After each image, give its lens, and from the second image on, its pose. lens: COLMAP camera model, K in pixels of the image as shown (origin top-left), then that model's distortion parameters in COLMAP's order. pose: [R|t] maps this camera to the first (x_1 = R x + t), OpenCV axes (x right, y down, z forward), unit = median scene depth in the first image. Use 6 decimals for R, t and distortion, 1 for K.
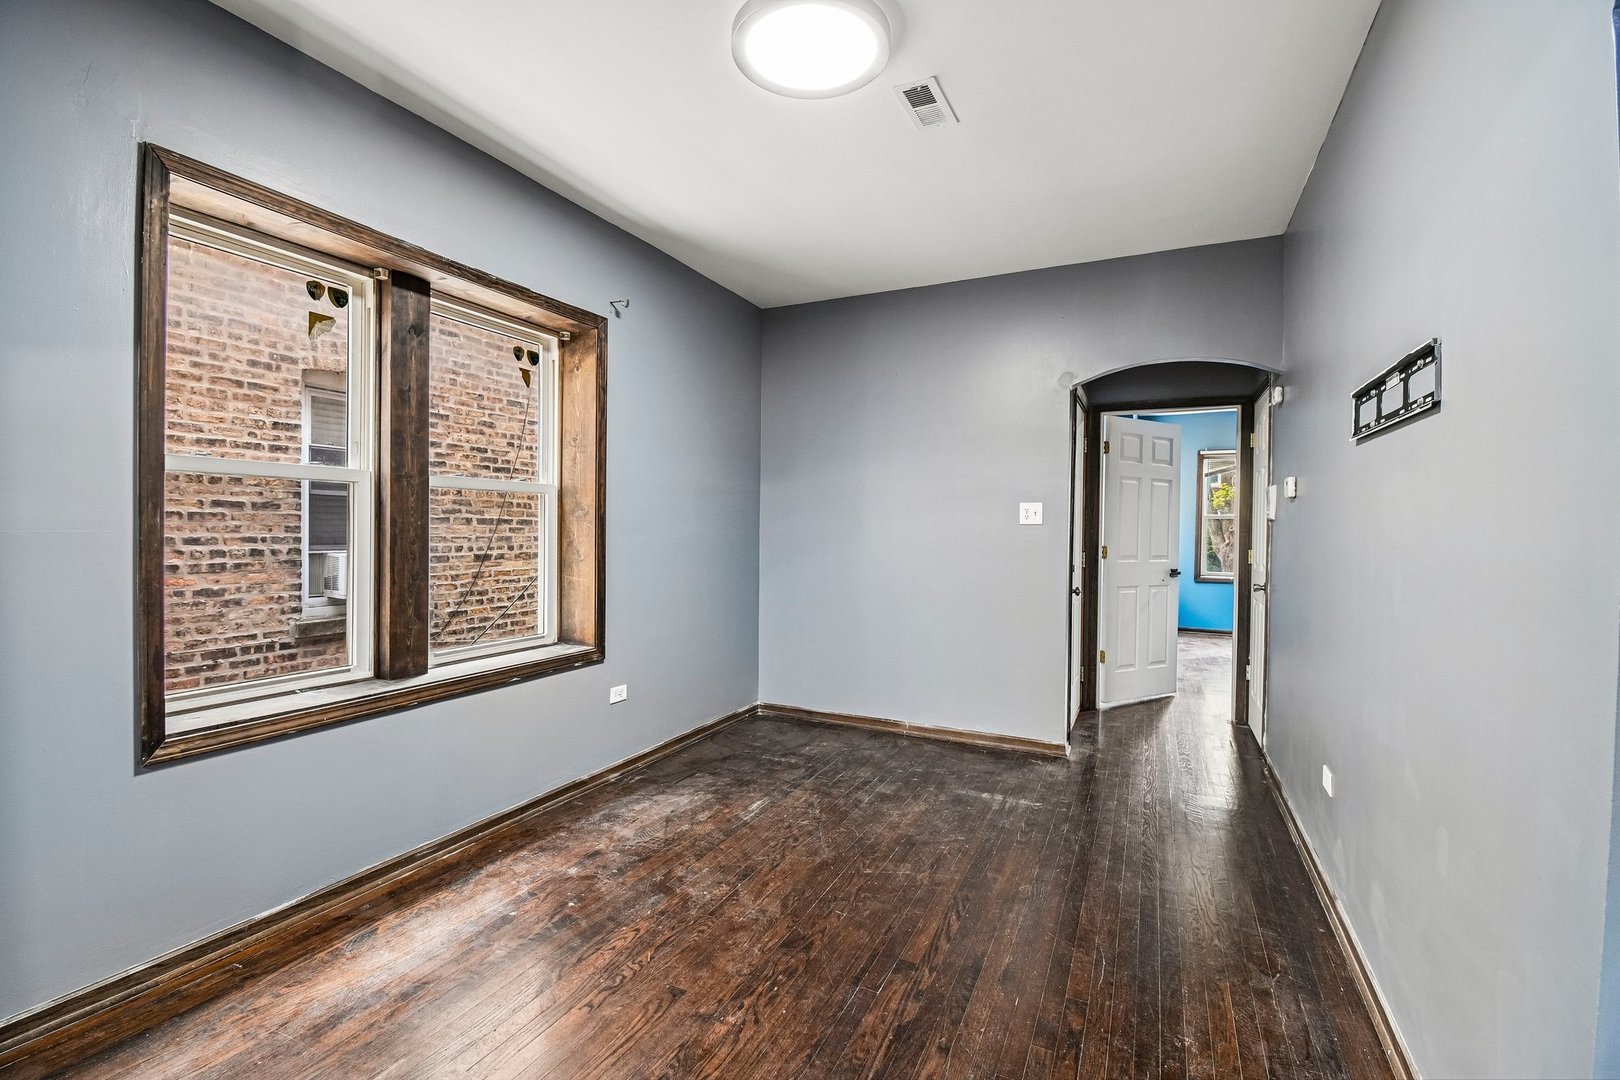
lens RADIAL K [[718.7, 0, 798.8], [0, 718.7, 538.0], [0, 0, 1]] dist [0.008692, -0.016078]
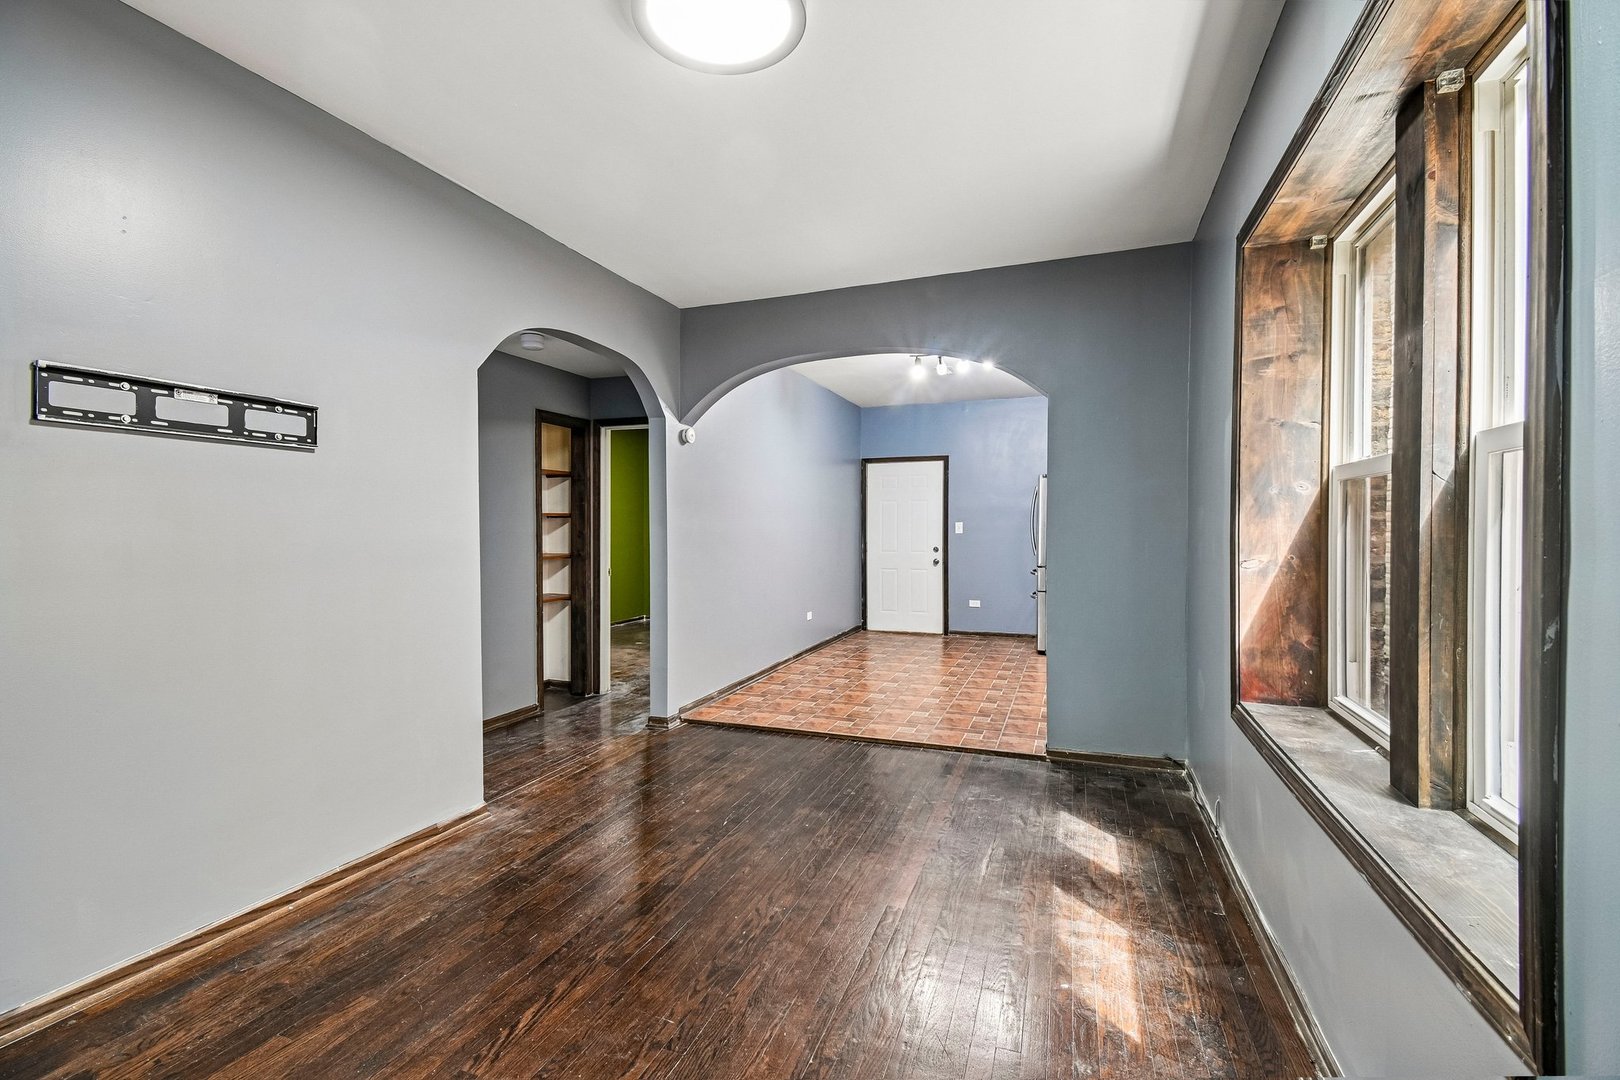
lens RADIAL K [[718.7, 0, 802.5], [0, 718.7, 535.4], [0, 0, 1]] dist [0.008692, -0.016078]
pose [[-0.995657, -0.007758, -0.092773, -0.007685], [-0.010143, 0.999630, 0.025258, -0.020218], [0.092543, 0.026090, -0.995367, 1.204529]]
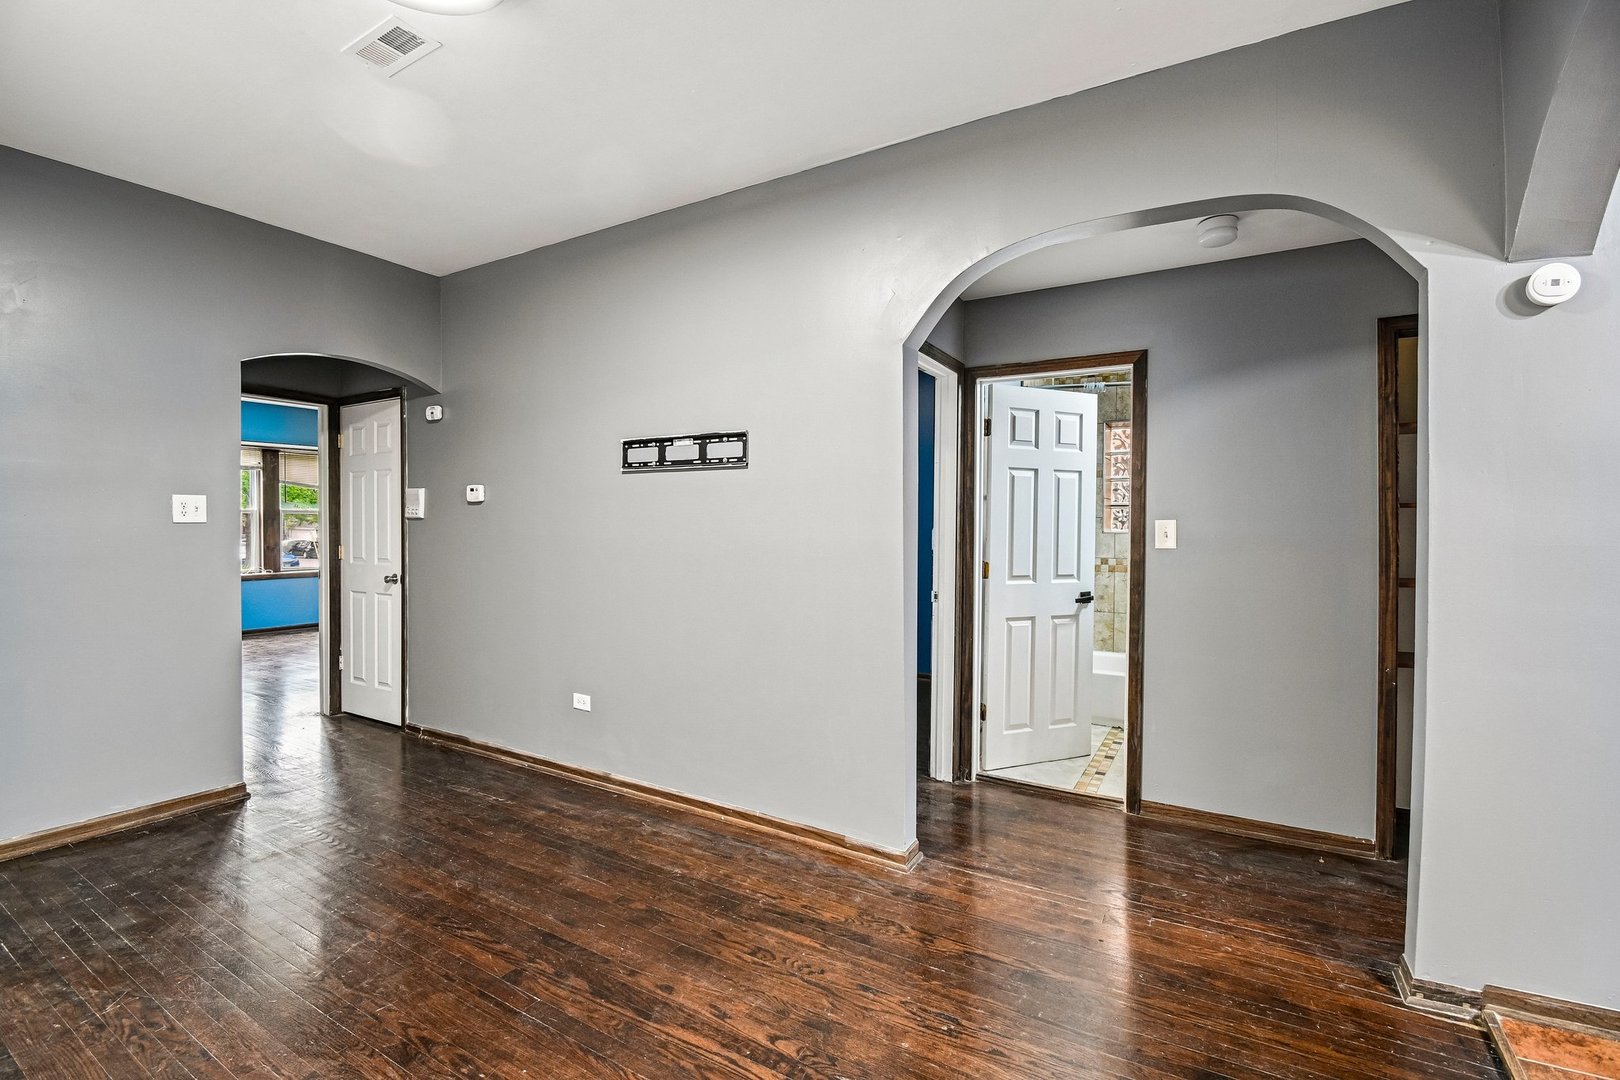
lens RADIAL K [[718.7, 0, 808.0], [0, 718.7, 545.3], [0, 0, 1]] dist [0.008692, -0.016078]
pose [[0.083257, -0.035194, 0.995906, -0.465431], [0.012425, 0.999335, 0.034276, -0.014673], [-0.996451, 0.009520, 0.083639, 0.303982]]
